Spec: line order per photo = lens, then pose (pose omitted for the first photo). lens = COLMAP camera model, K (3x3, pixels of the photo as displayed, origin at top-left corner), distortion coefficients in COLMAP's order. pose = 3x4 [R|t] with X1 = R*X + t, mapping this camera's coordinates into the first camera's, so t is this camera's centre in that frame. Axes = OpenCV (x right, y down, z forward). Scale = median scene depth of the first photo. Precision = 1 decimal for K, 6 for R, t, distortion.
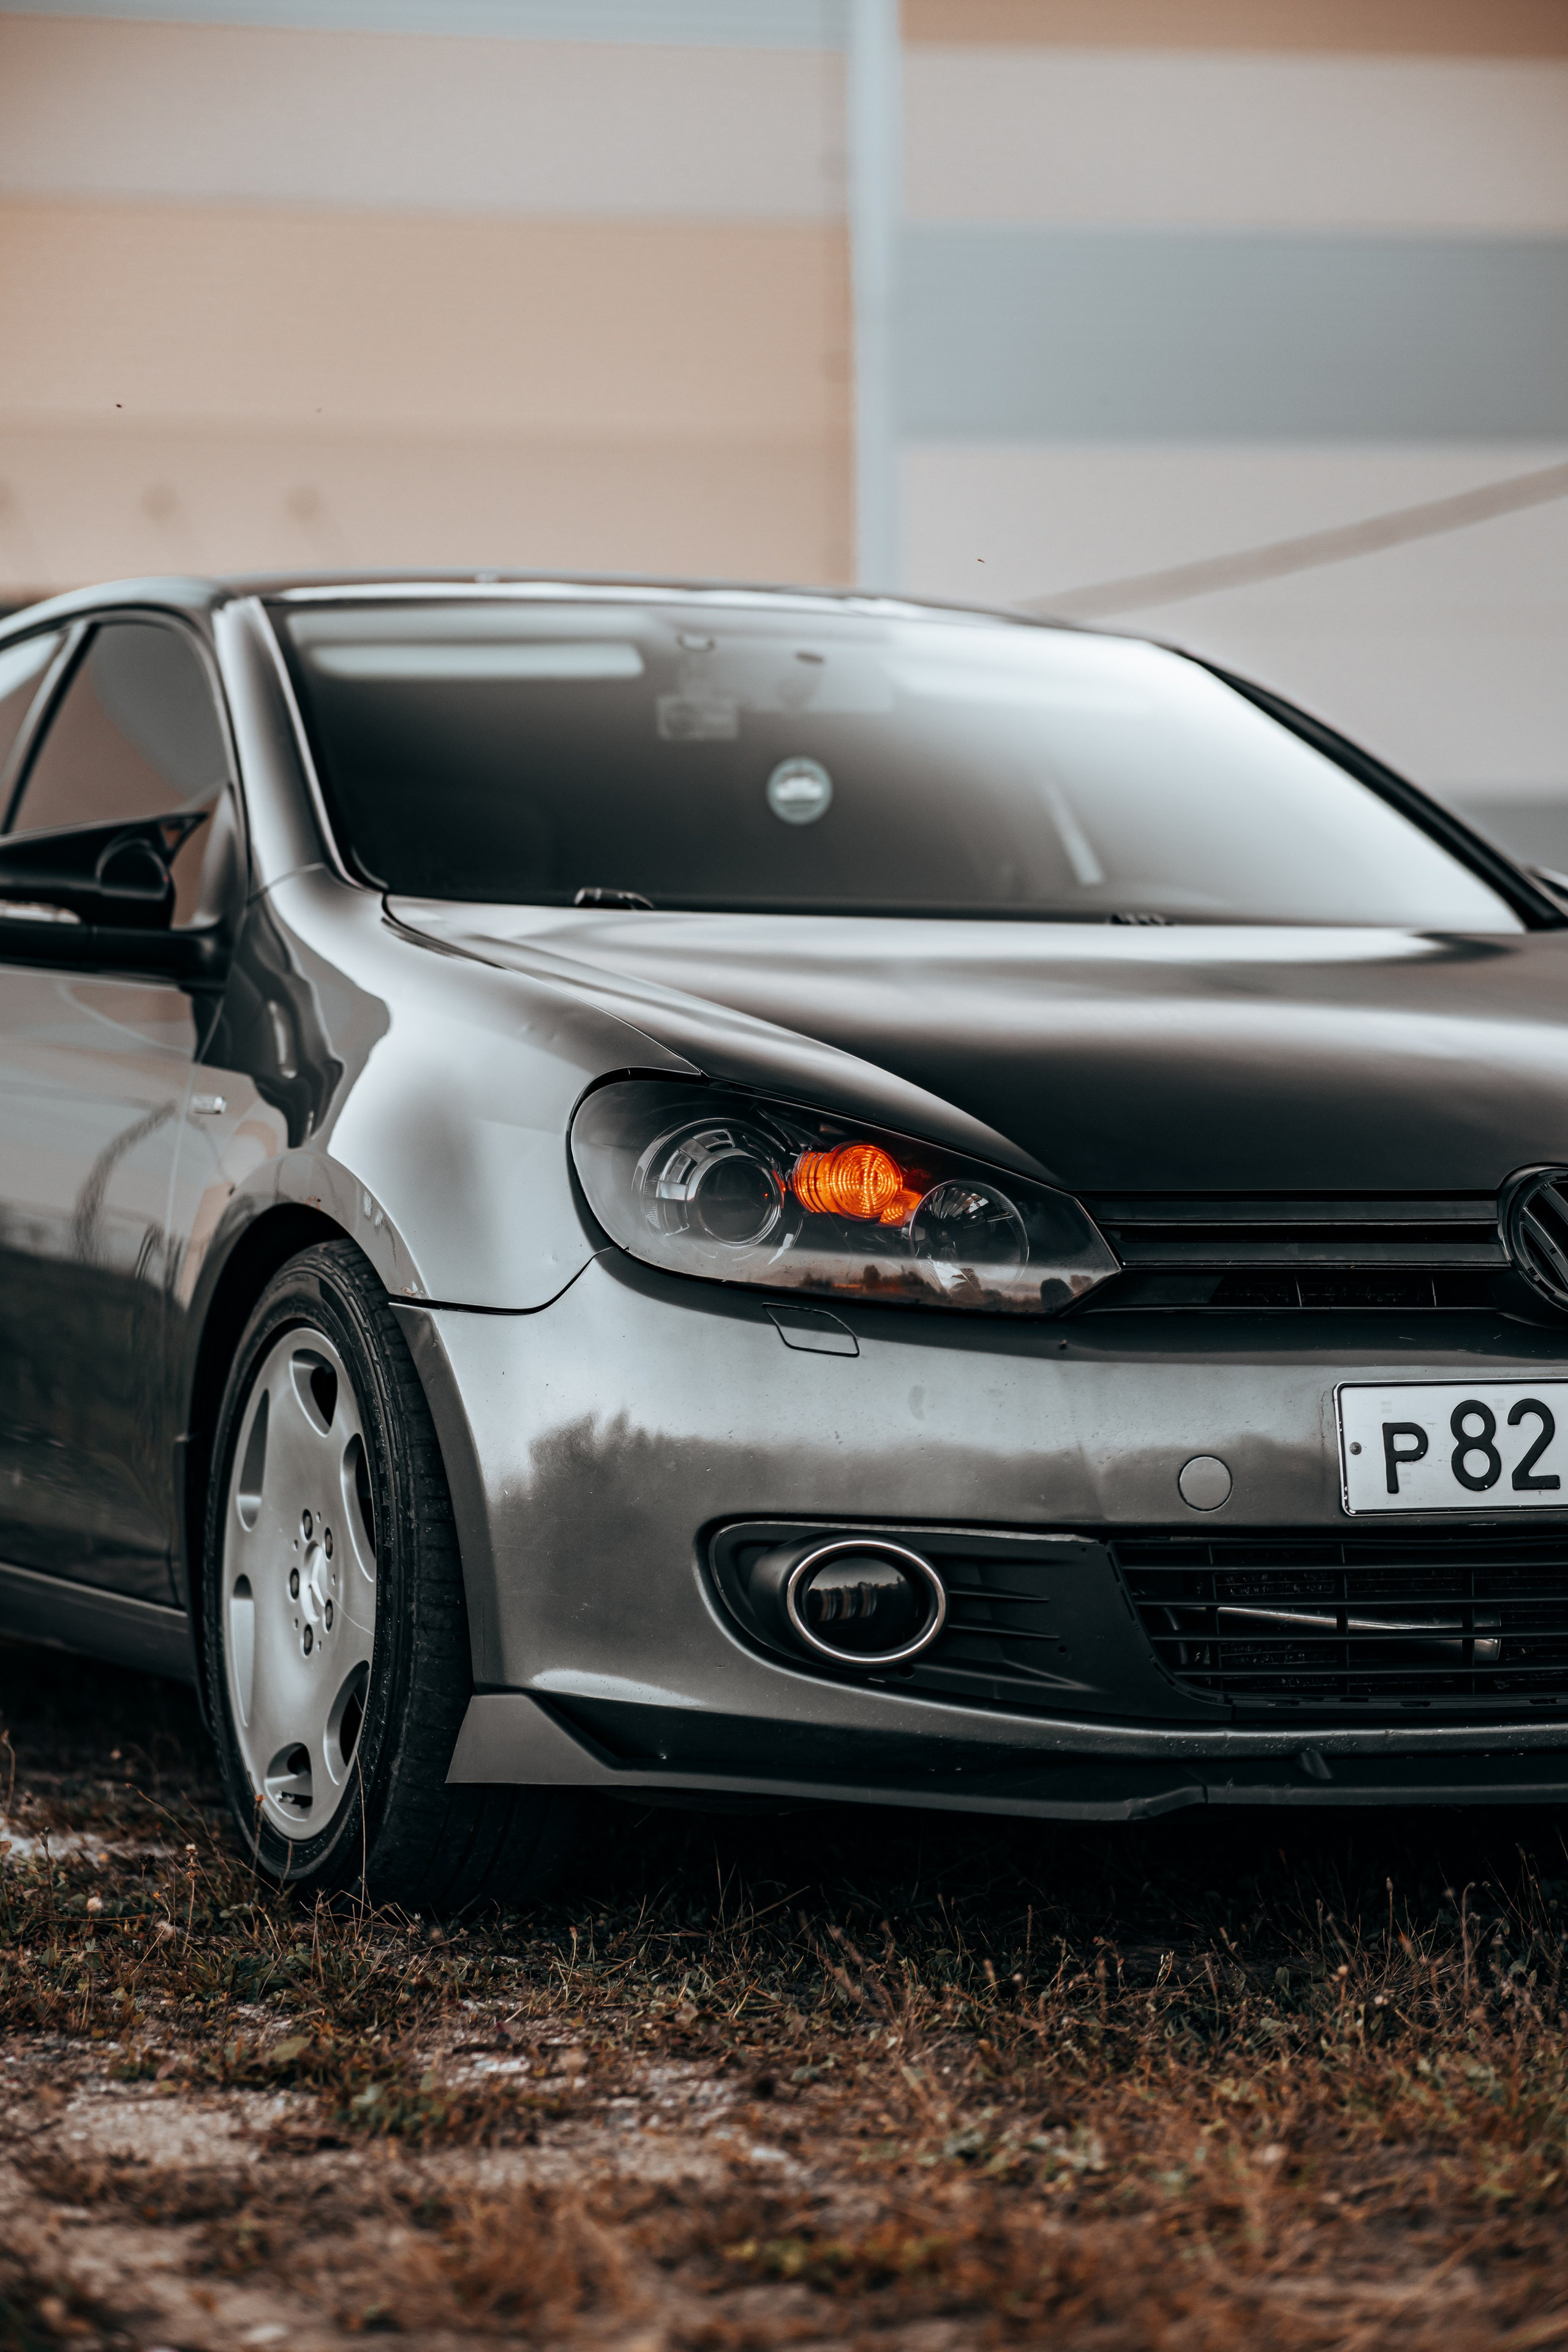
lens RADIAL K [[5729.0, 0, 782.8], [0, 5729.0, 1176.5], [0, 0, 1]] dist [0.856414, 0.000000]
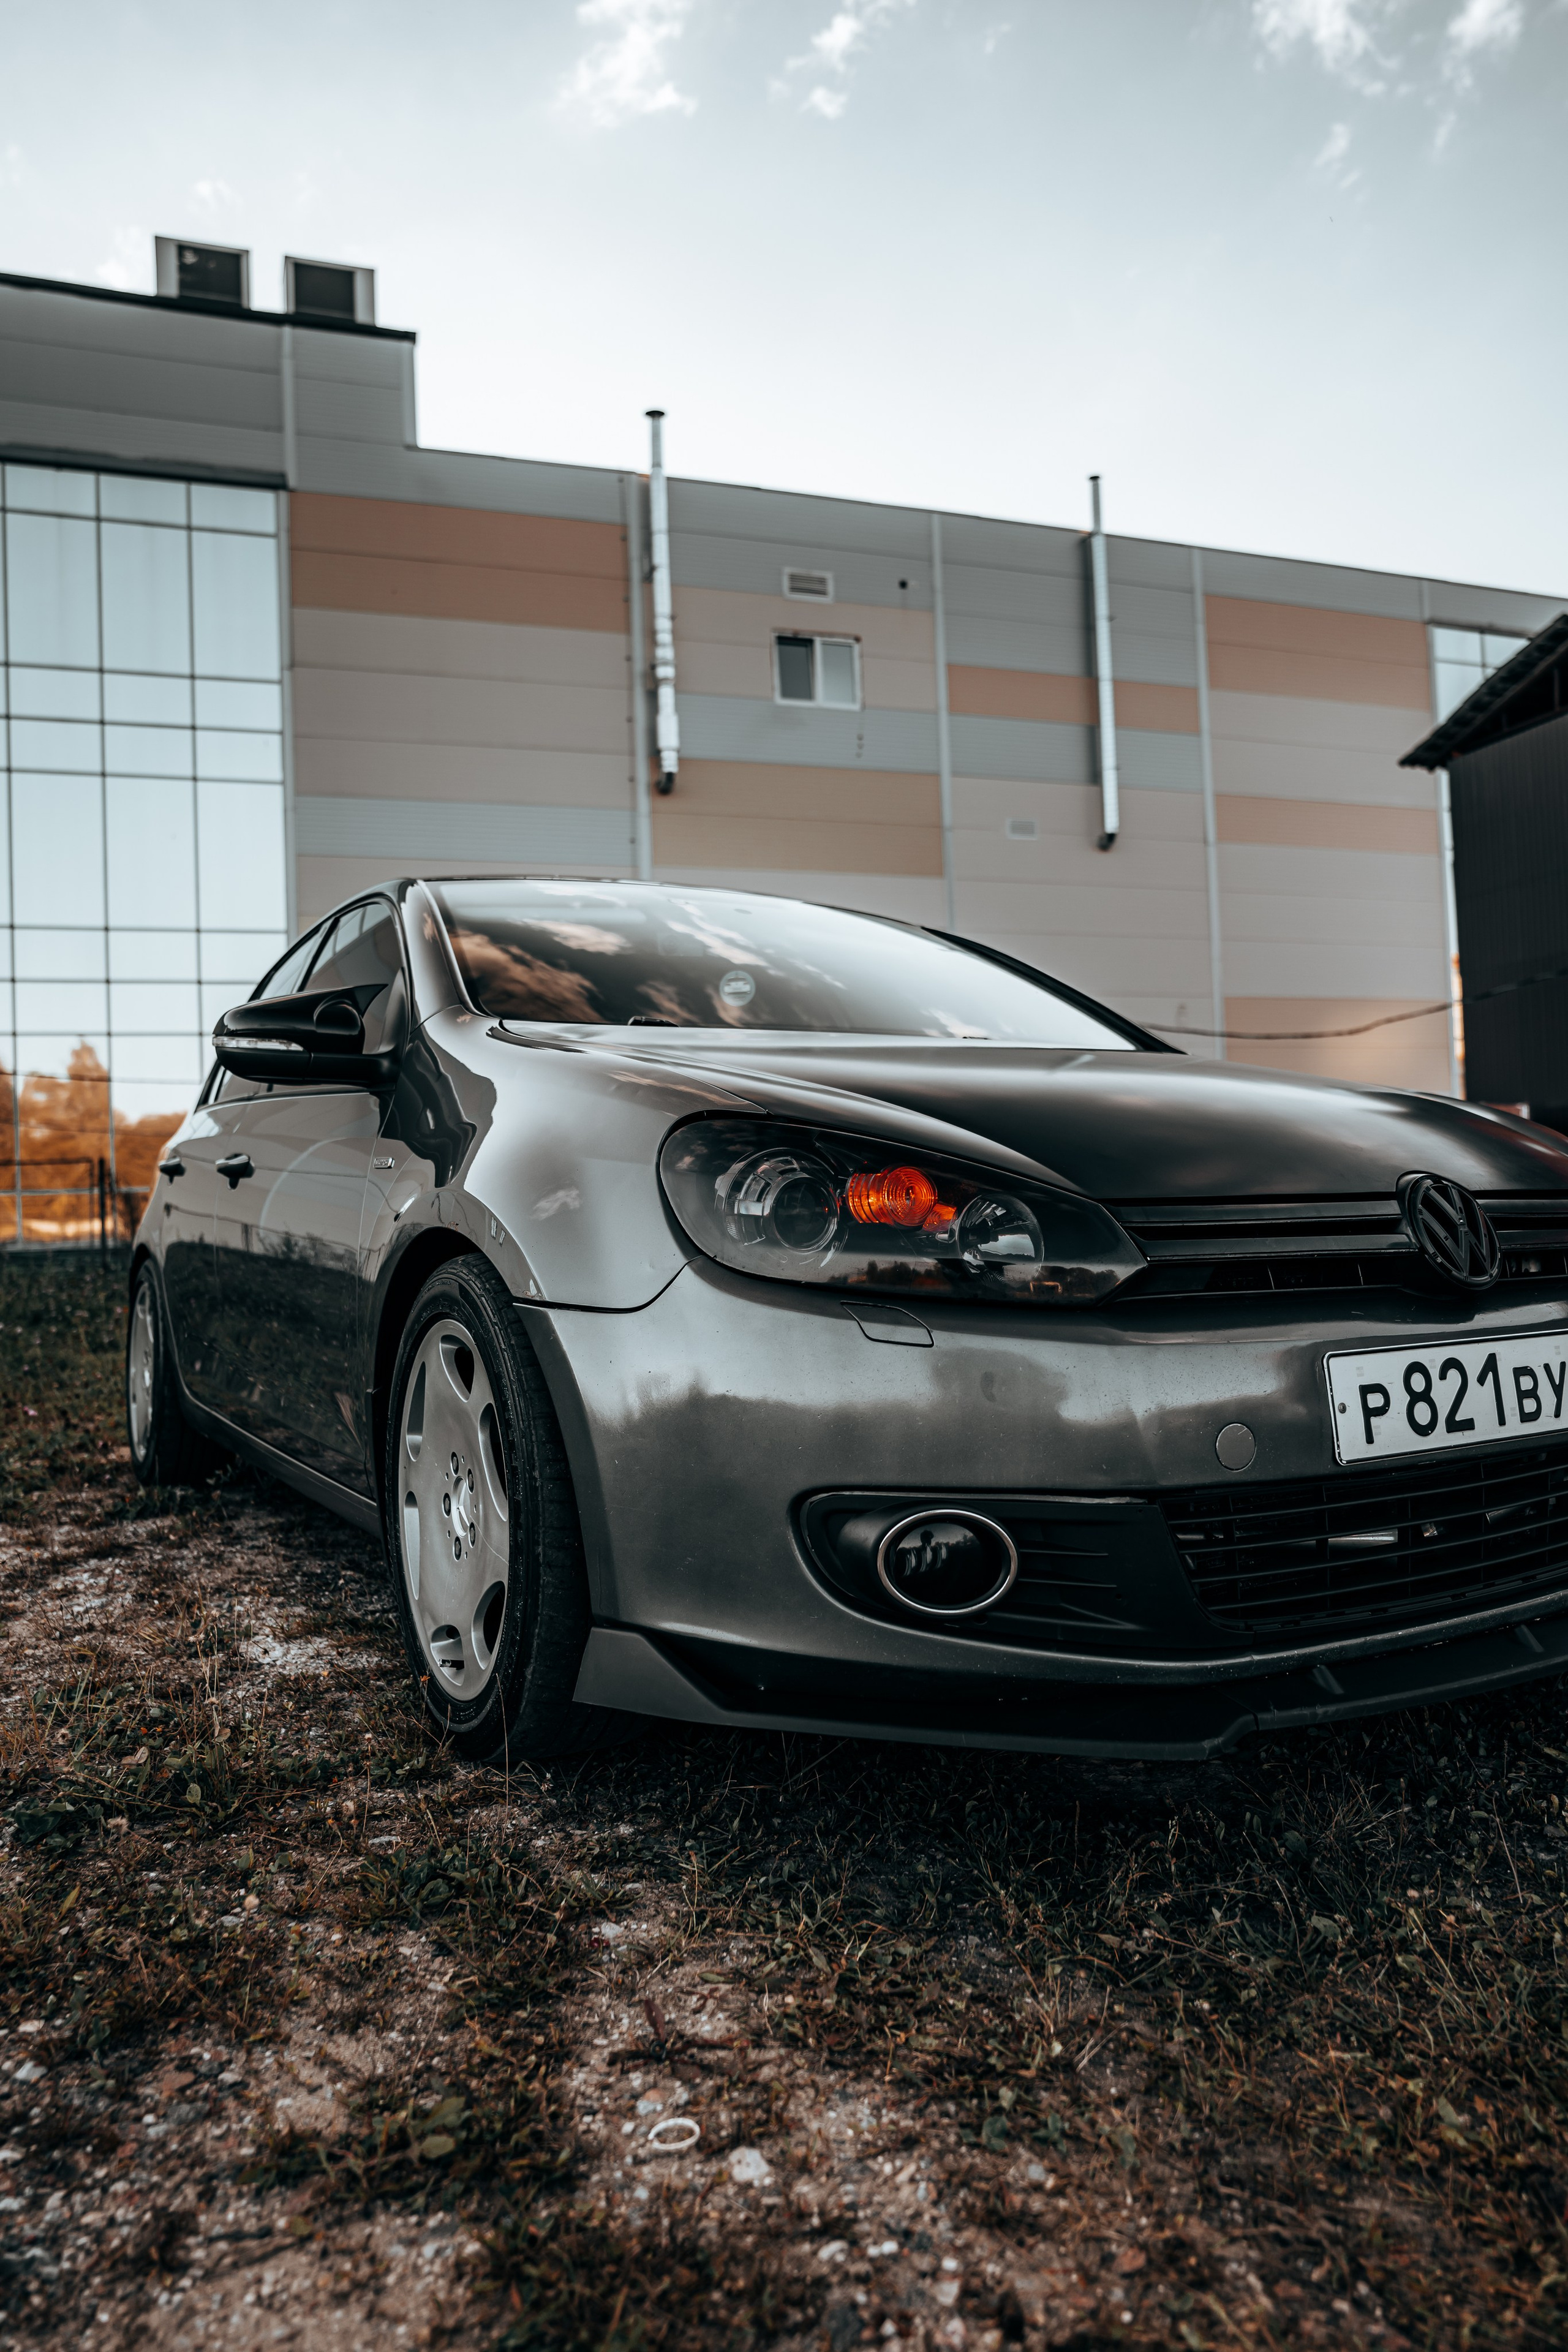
lens RADIAL K [[1622.0, 0, 793.7], [0, 1622.0, 1192.8], [0, 0, 1]] dist [-0.008841, -0.000872]
pose [[0.993281, -0.022159, 0.113587, -0.047339], [0.024070, 0.999590, -0.015486, 0.004783], [-0.113197, 0.018116, 0.993407, 0.641880]]
